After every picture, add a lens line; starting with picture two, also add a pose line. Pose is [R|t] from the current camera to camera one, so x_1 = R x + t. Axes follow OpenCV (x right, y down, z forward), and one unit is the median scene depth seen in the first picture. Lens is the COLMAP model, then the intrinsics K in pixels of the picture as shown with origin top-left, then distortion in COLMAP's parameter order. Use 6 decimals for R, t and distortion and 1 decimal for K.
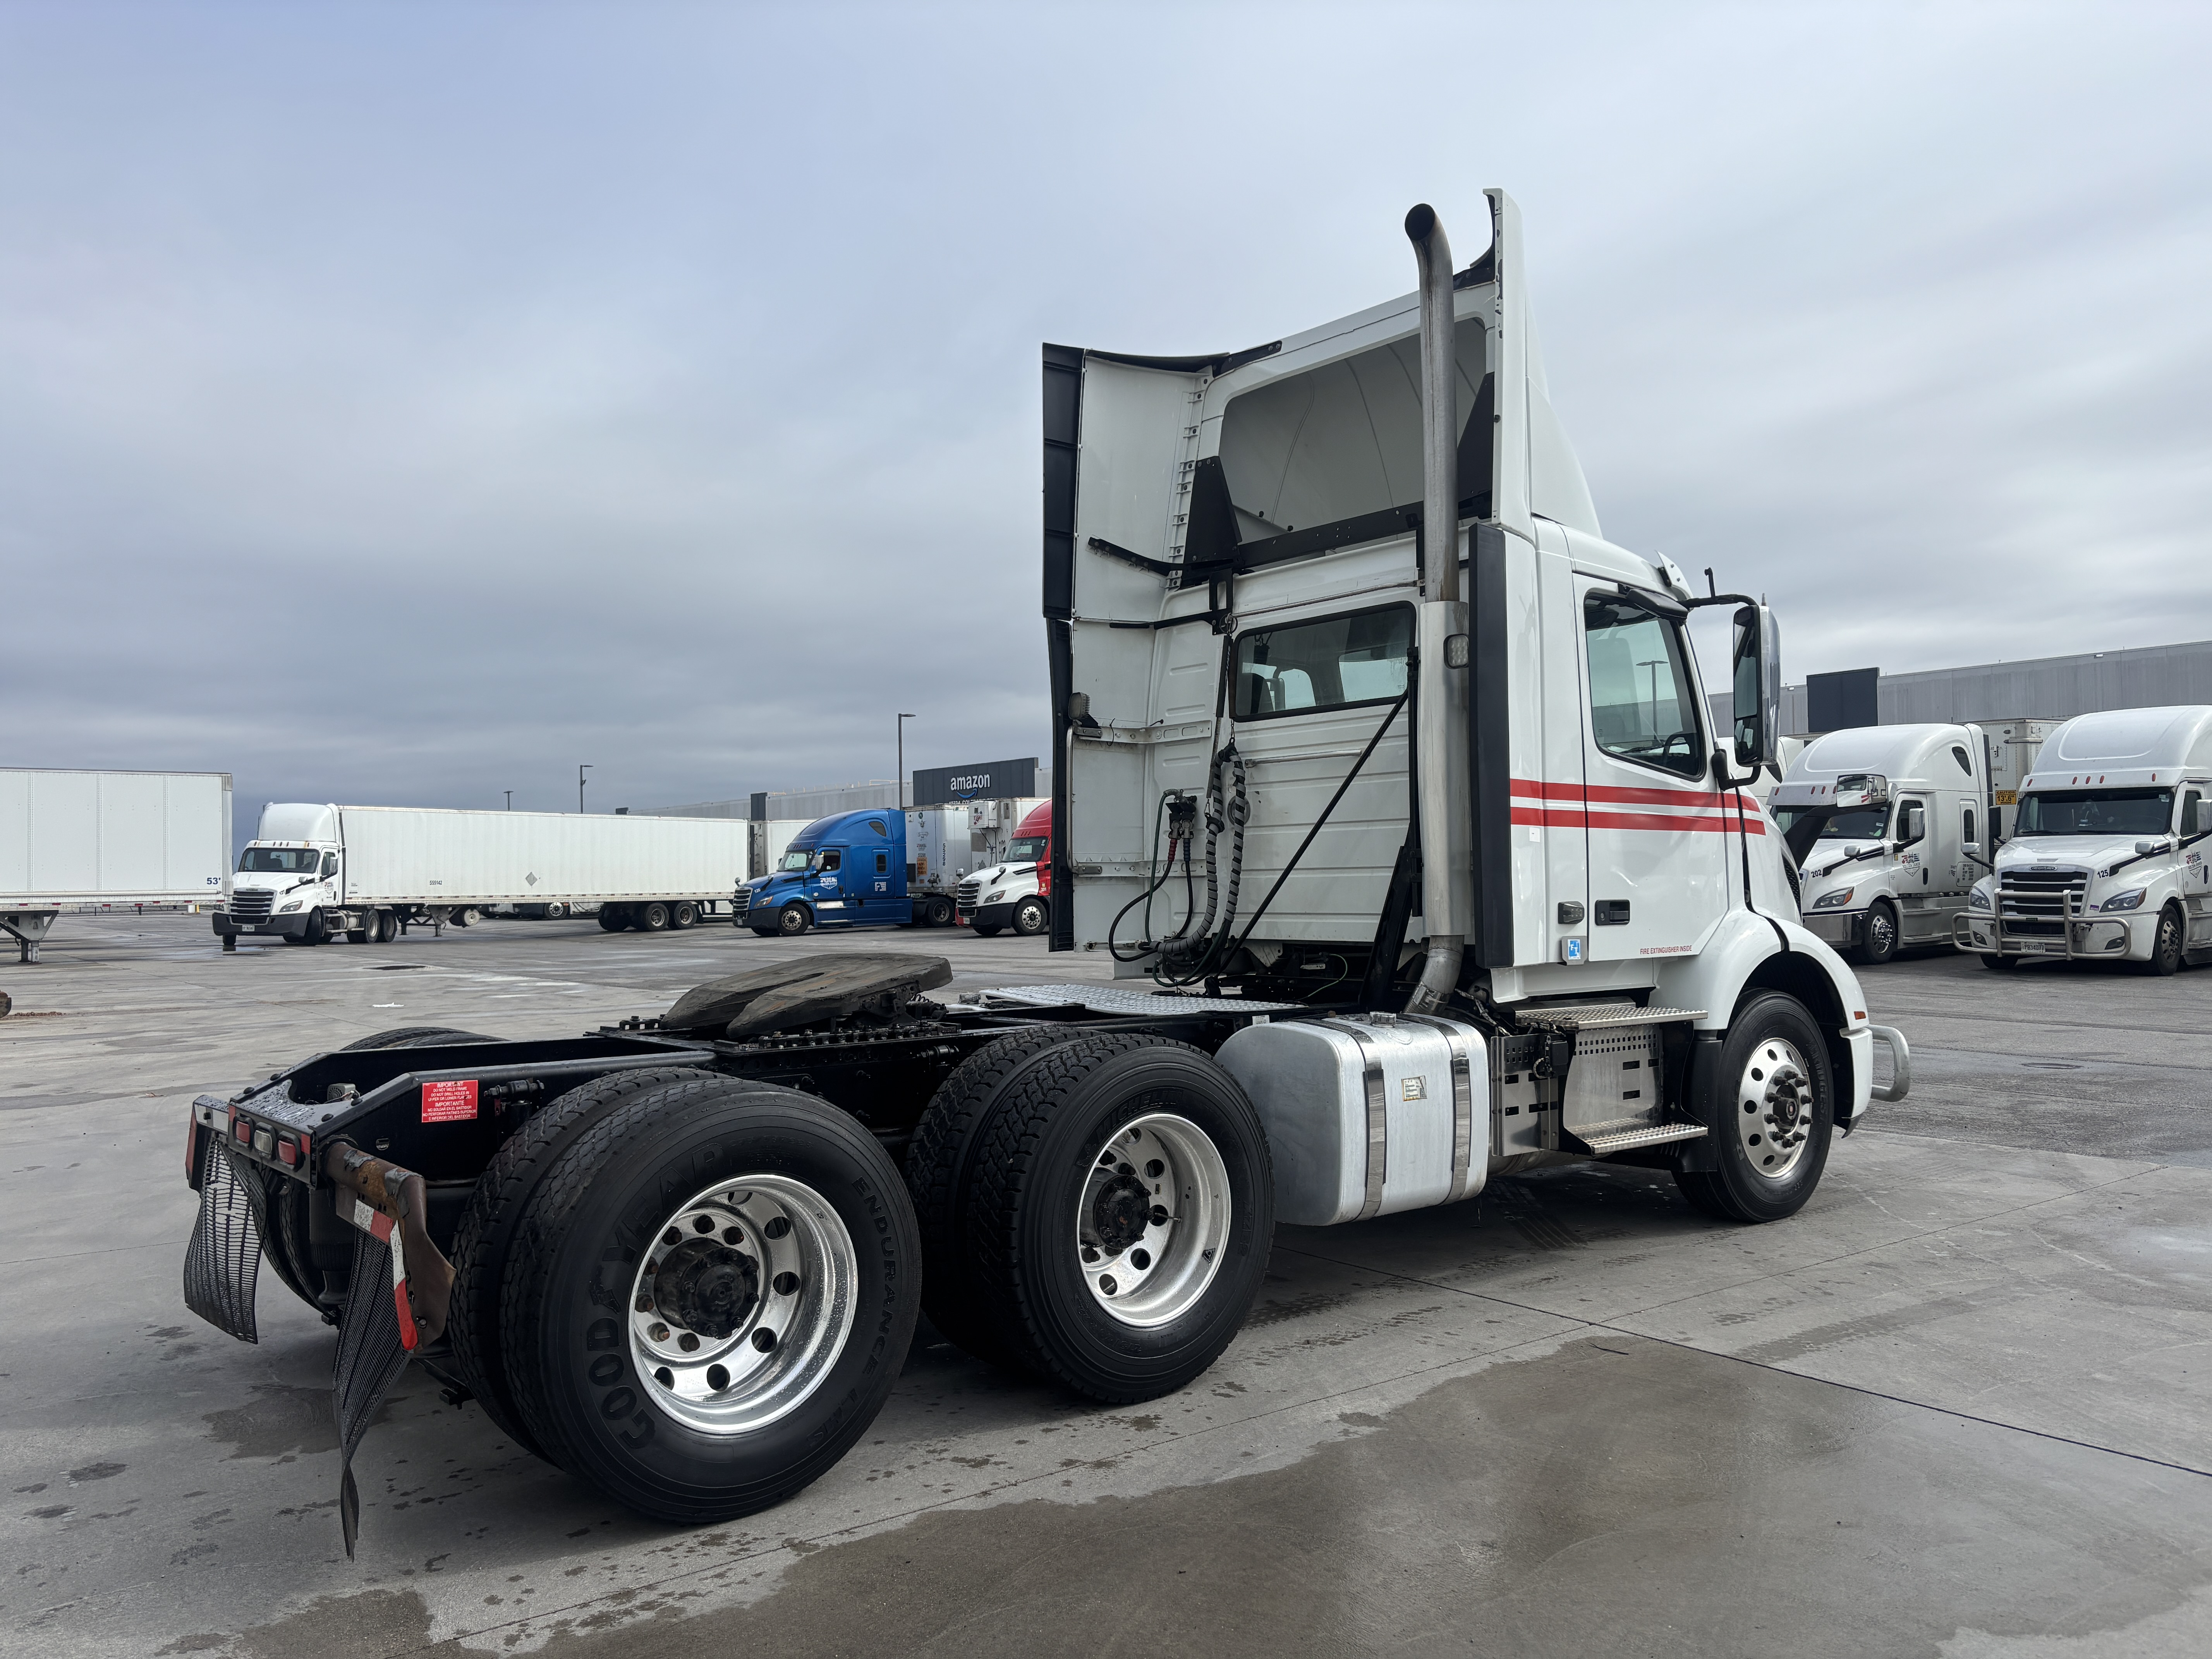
lens RADIAL K [[1659.9, 0, 1093.2], [0, 1659.9, 846.6], [0, 0, 1]] dist [0.019590, -0.009062]
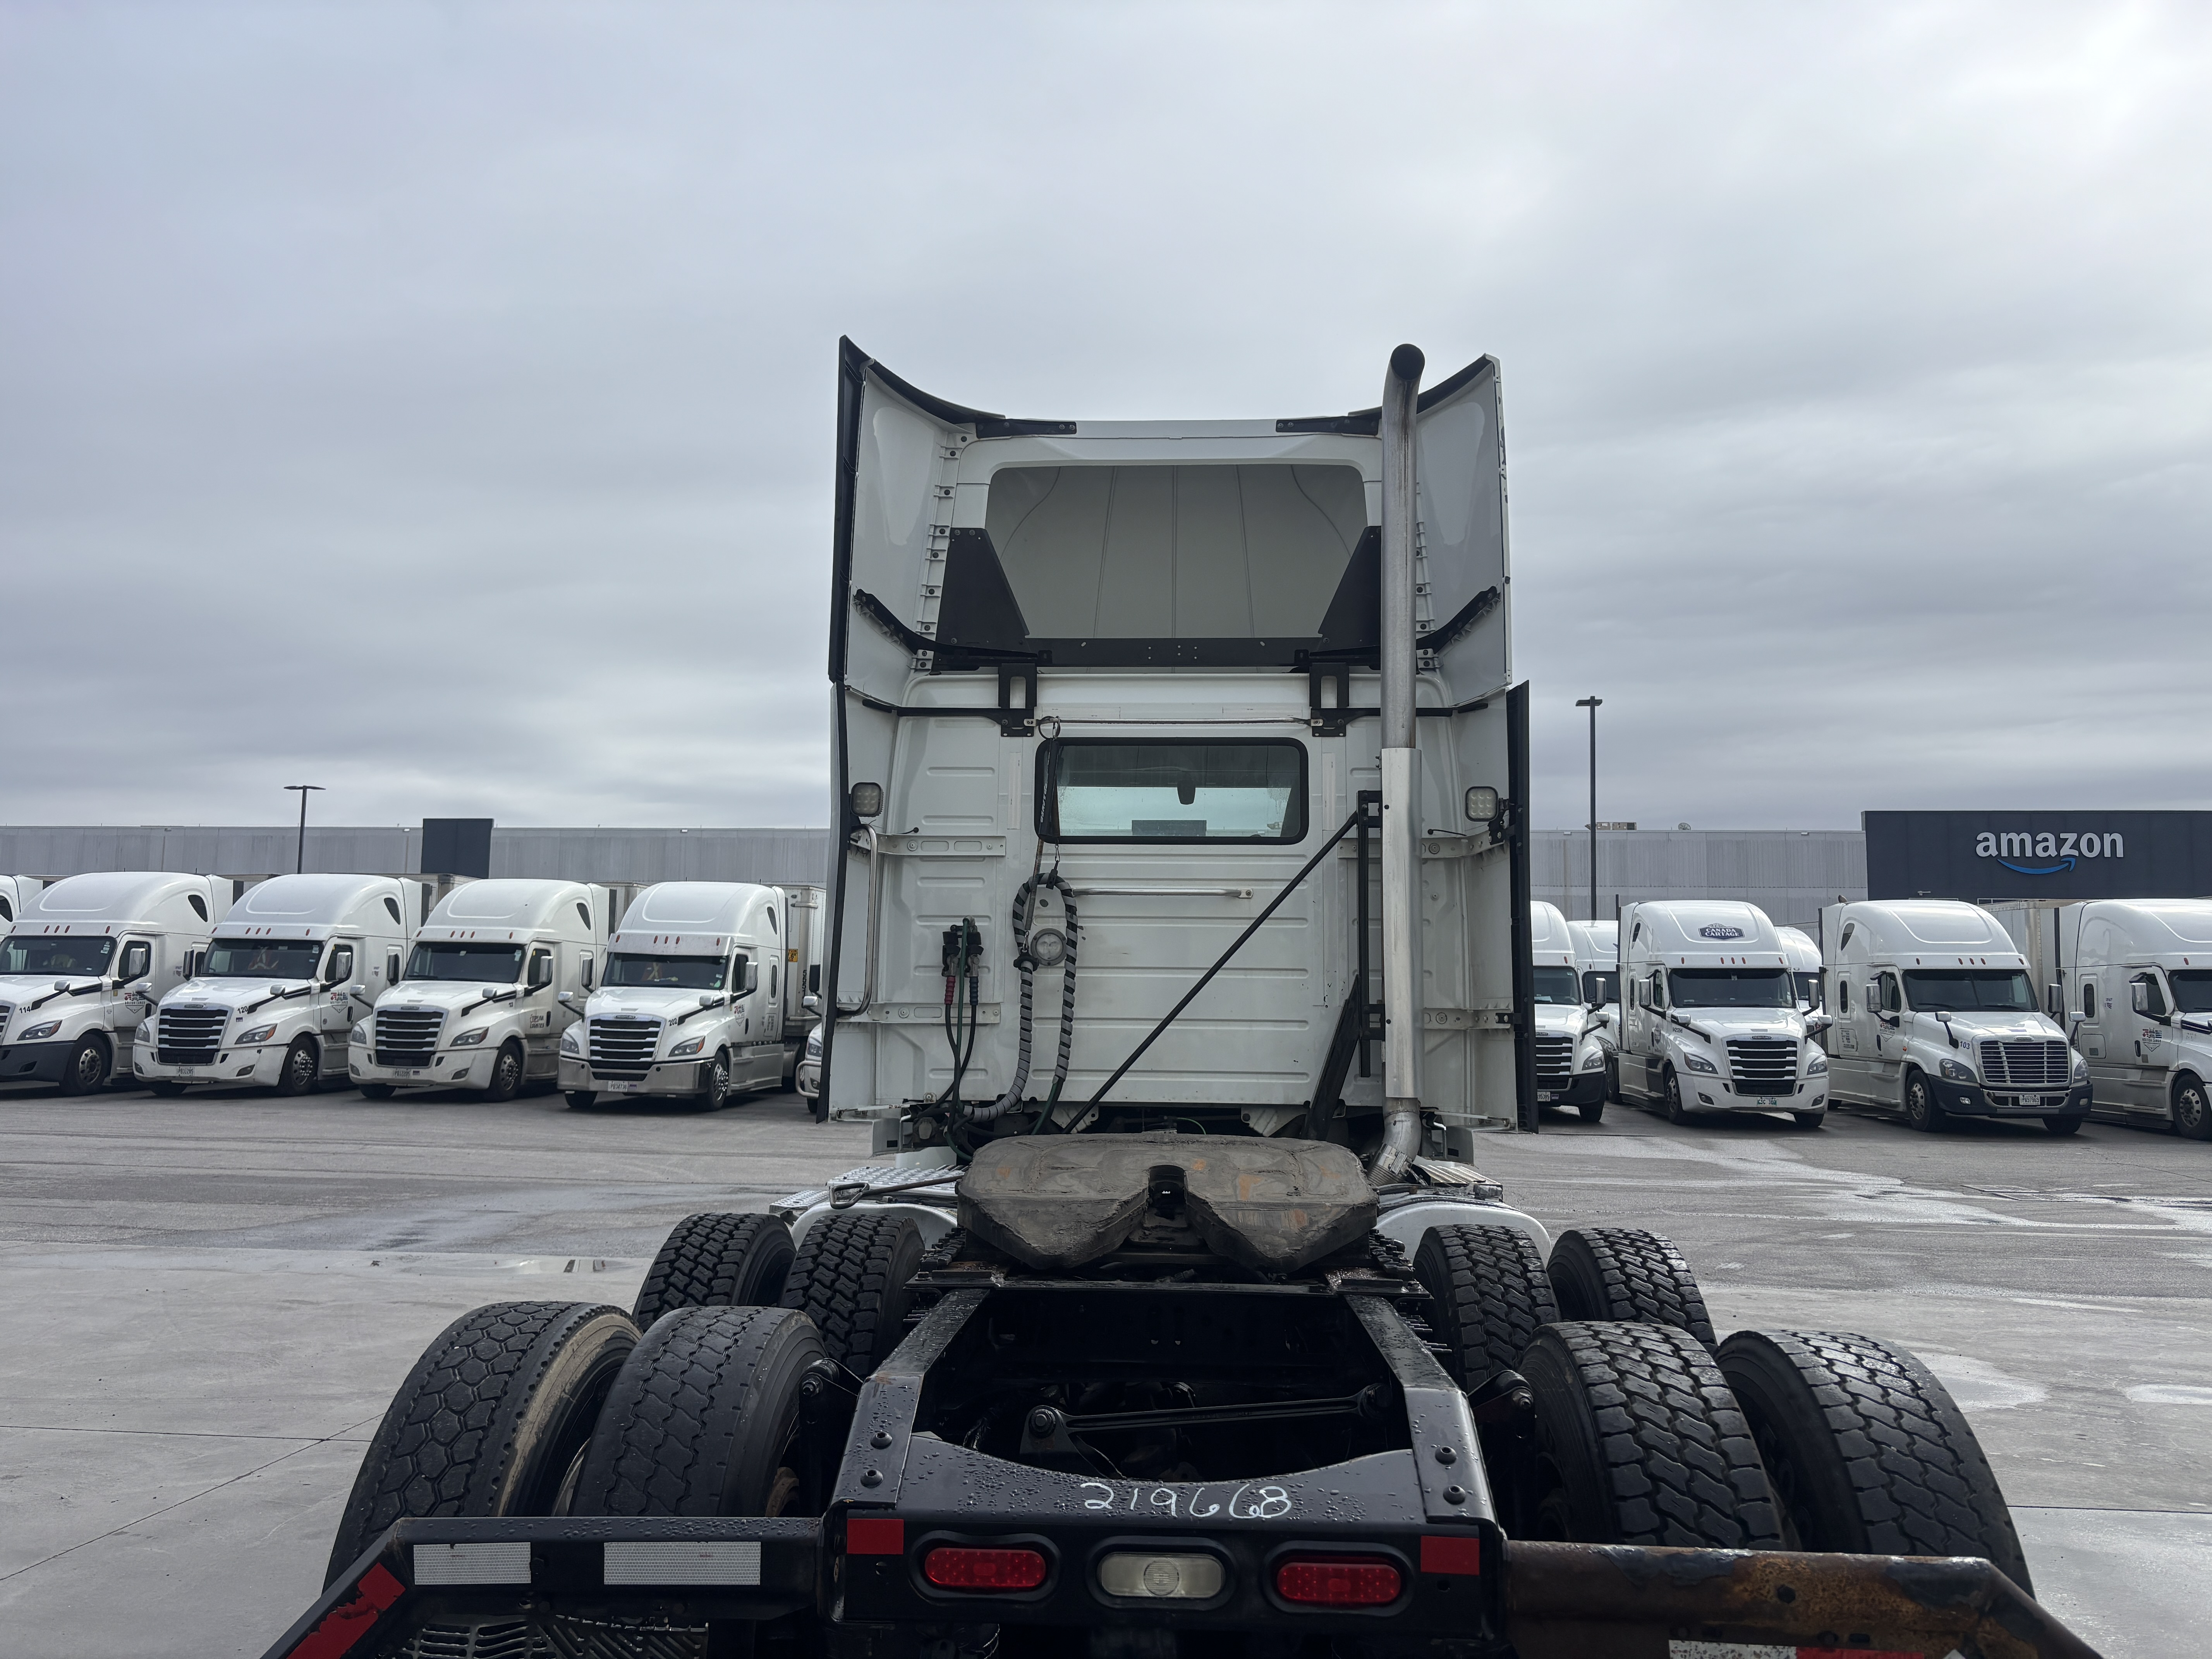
lens RADIAL K [[1659.9, 0, 1093.2], [0, 1659.9, 846.6], [0, 0, 1]] dist [0.019590, -0.009062]
pose [[0.680622, 0.101728, 0.725537, -0.487833], [-0.039971, 0.993994, -0.101873, 0.011985], [-0.731543, 0.040337, 0.680601, 0.383436]]
